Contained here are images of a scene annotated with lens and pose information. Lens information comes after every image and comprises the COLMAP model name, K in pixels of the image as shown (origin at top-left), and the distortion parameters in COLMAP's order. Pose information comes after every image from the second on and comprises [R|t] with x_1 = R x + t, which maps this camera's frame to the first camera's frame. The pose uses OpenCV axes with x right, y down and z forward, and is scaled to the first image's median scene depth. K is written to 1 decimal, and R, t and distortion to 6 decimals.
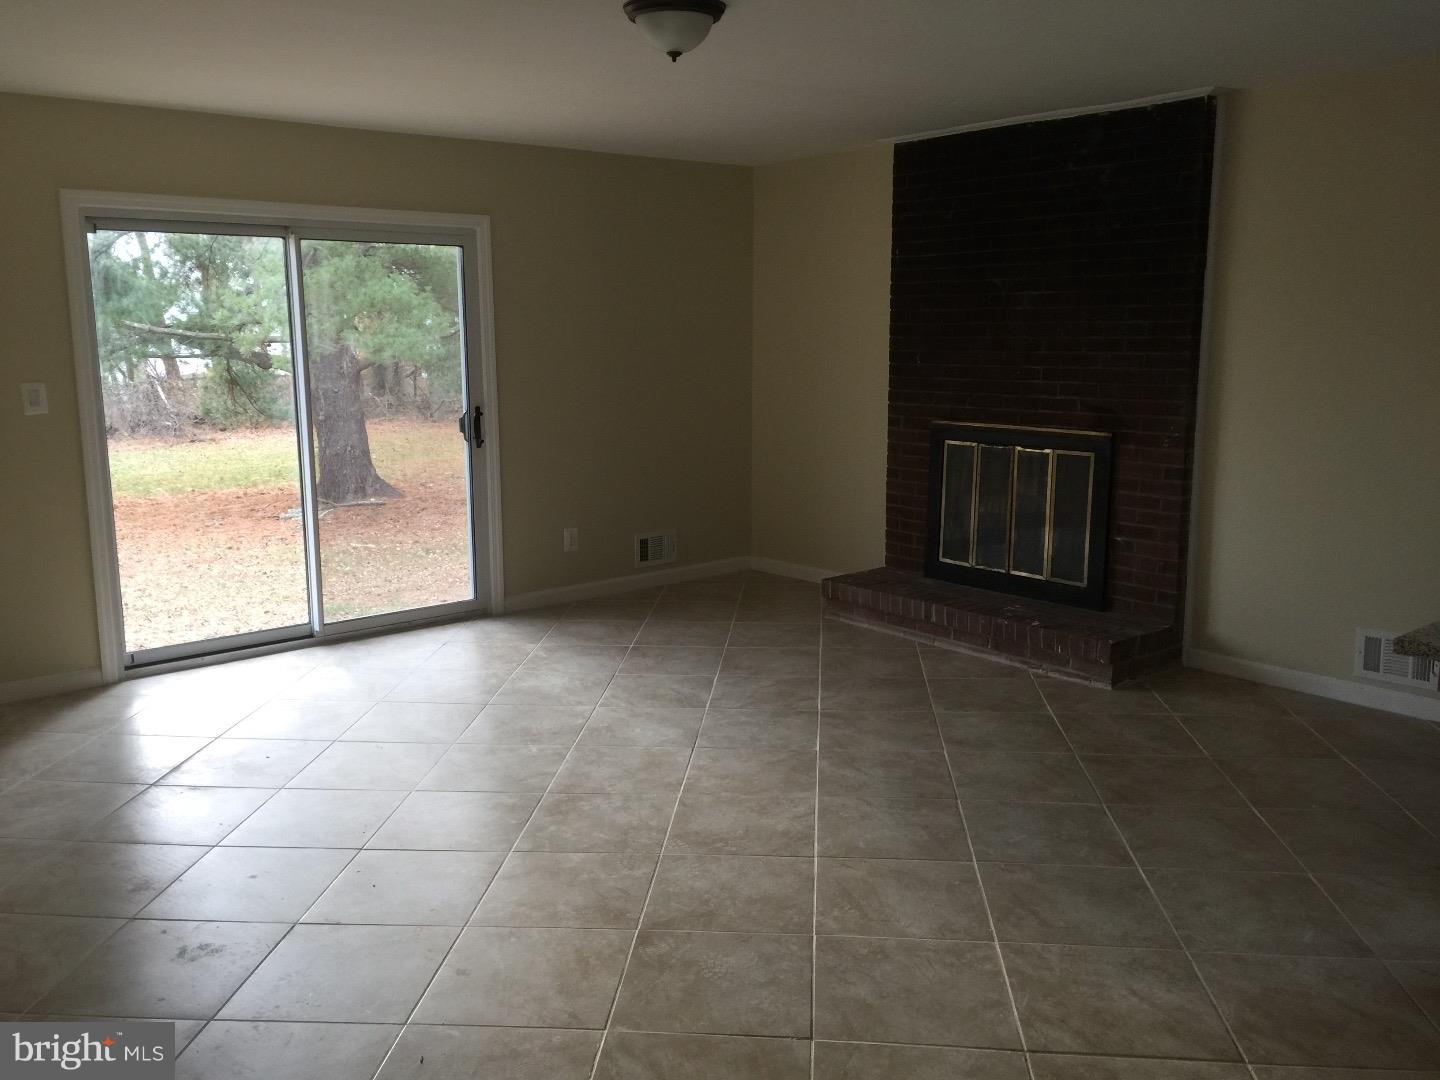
lens RADIAL K [[1241.6, 0, 713.6], [0, 1241.6, 531.9], [0, 0, 1]] dist [0.109723, -0.113021]
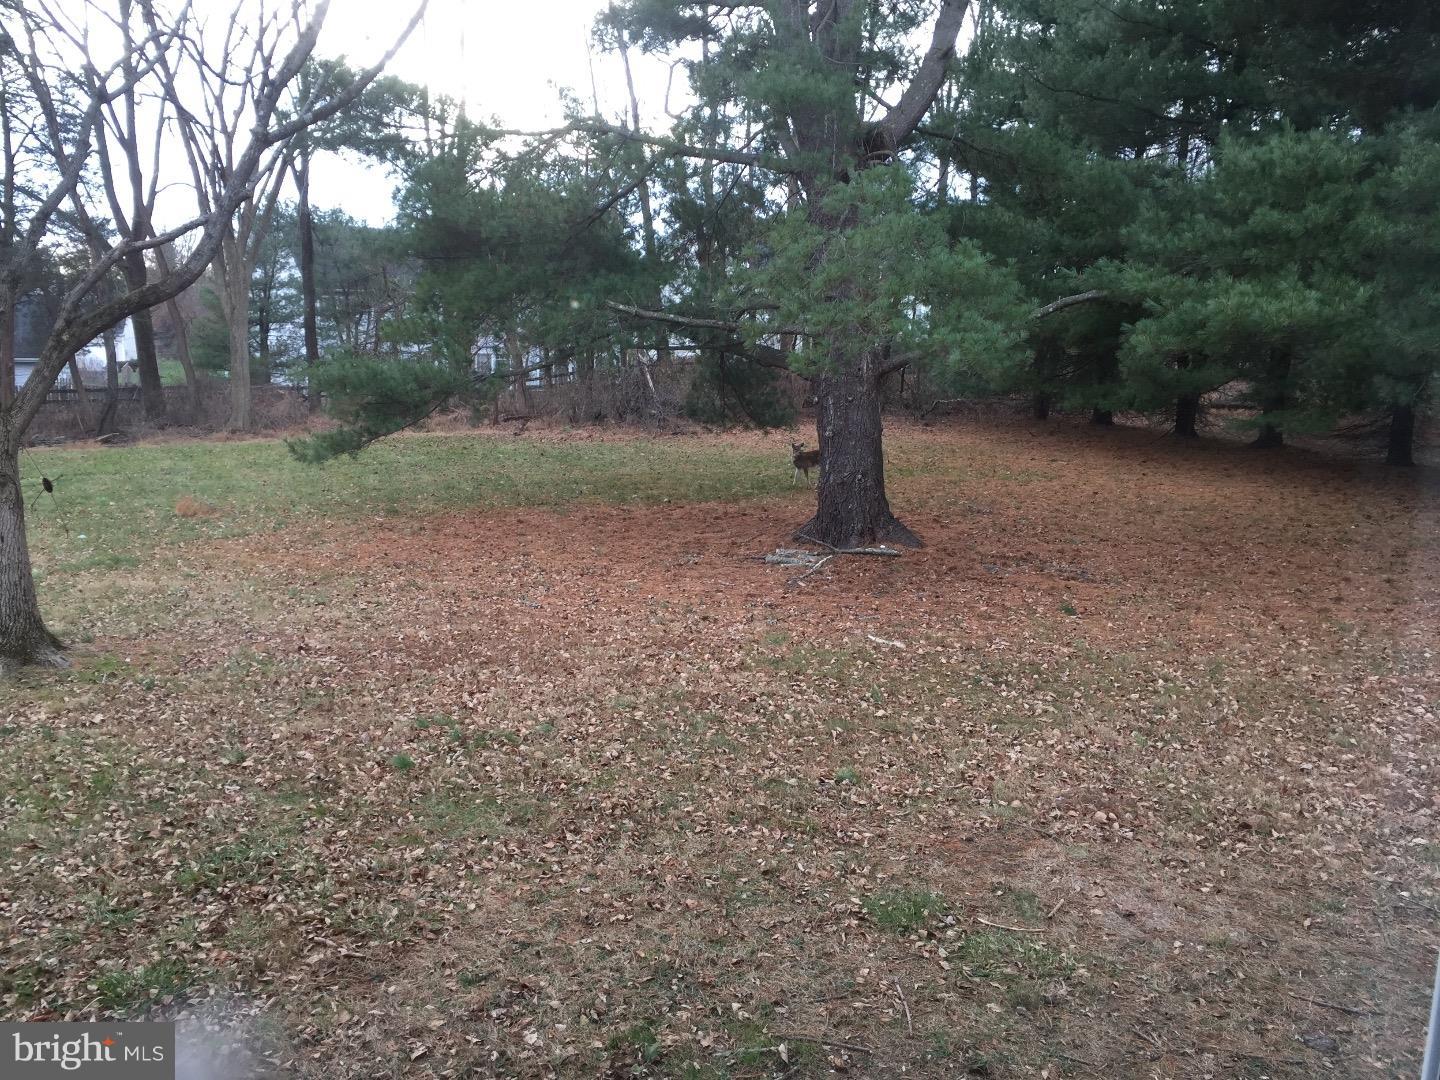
lens RADIAL K [[1241.6, 0, 713.6], [0, 1241.6, 531.9], [0, 0, 1]] dist [0.109723, -0.113021]
pose [[0.933397, 0.091059, -0.347099, -0.111122], [-0.088071, 0.995815, 0.024408, -0.044286], [0.347869, 0.007787, 0.937511, 0.270778]]
